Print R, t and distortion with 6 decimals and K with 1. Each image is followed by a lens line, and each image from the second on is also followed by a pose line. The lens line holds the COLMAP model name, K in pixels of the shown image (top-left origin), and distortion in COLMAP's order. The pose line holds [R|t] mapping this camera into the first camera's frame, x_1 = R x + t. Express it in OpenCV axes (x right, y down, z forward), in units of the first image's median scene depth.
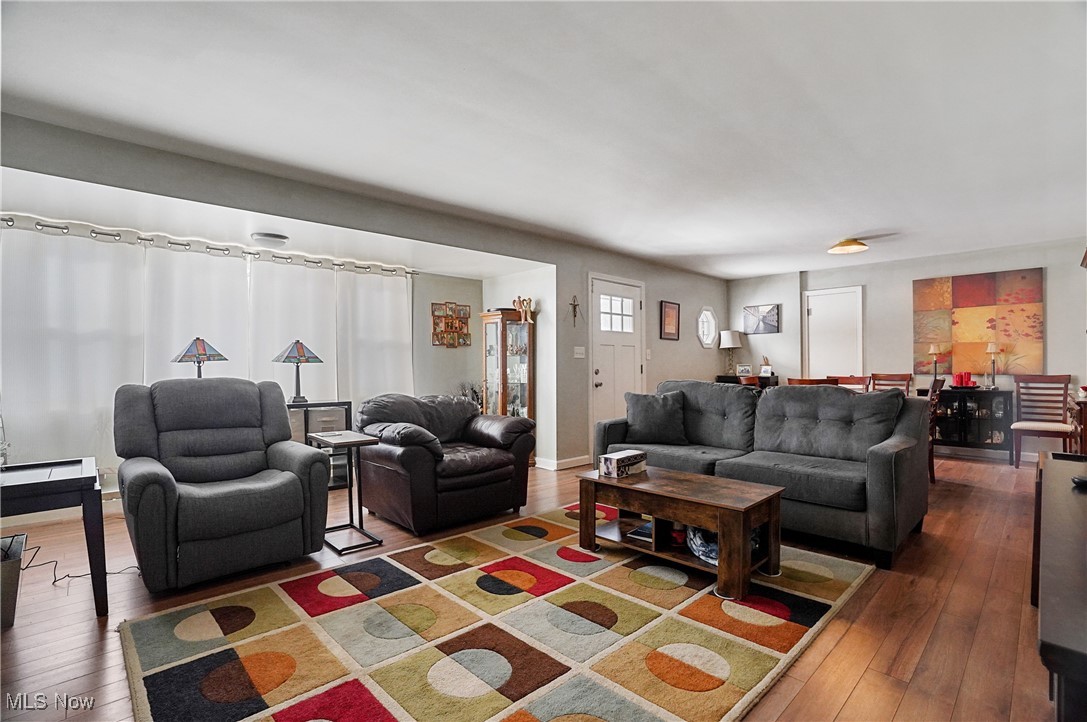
lens RADIAL K [[505.0, 0, 542.9], [0, 505.0, 367.4], [0, 0, 1]] dist [-0.075144, 0.031993]
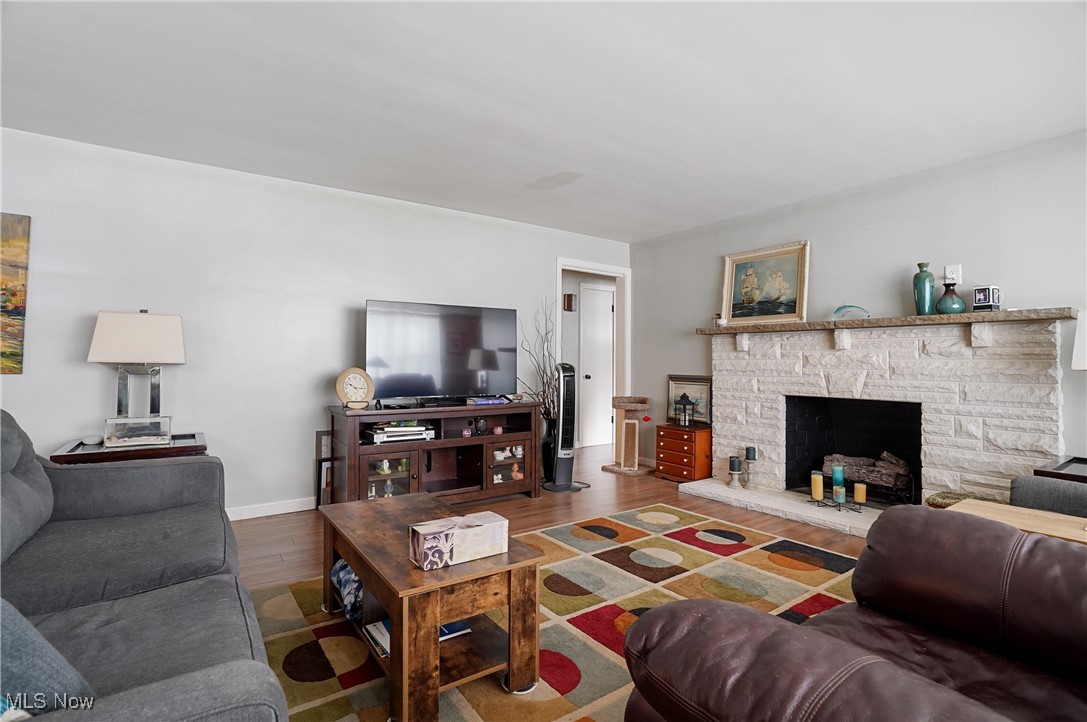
lens RADIAL K [[505.0, 0, 542.9], [0, 505.0, 367.4], [0, 0, 1]] dist [-0.075144, 0.031993]
pose [[-0.988801, -0.004892, 0.149158, -0.010961], [-0.003875, 0.999967, 0.007111, -0.000638], [-0.149188, 0.006454, -0.988788, 1.194944]]
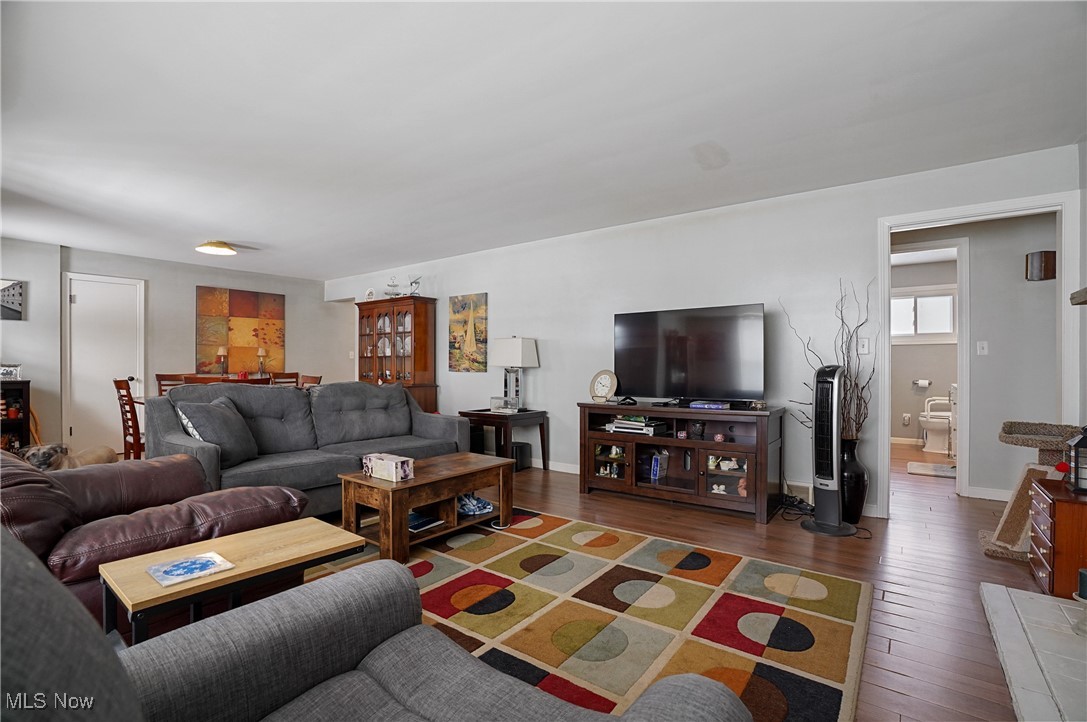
lens RADIAL K [[505.0, 0, 542.9], [0, 505.0, 367.4], [0, 0, 1]] dist [-0.075144, 0.031993]
pose [[-0.160318, -0.001164, 0.987065, -0.651823], [0.002823, 0.999995, 0.001638, 0.000026], [-0.987061, 0.003049, -0.160314, 0.675831]]
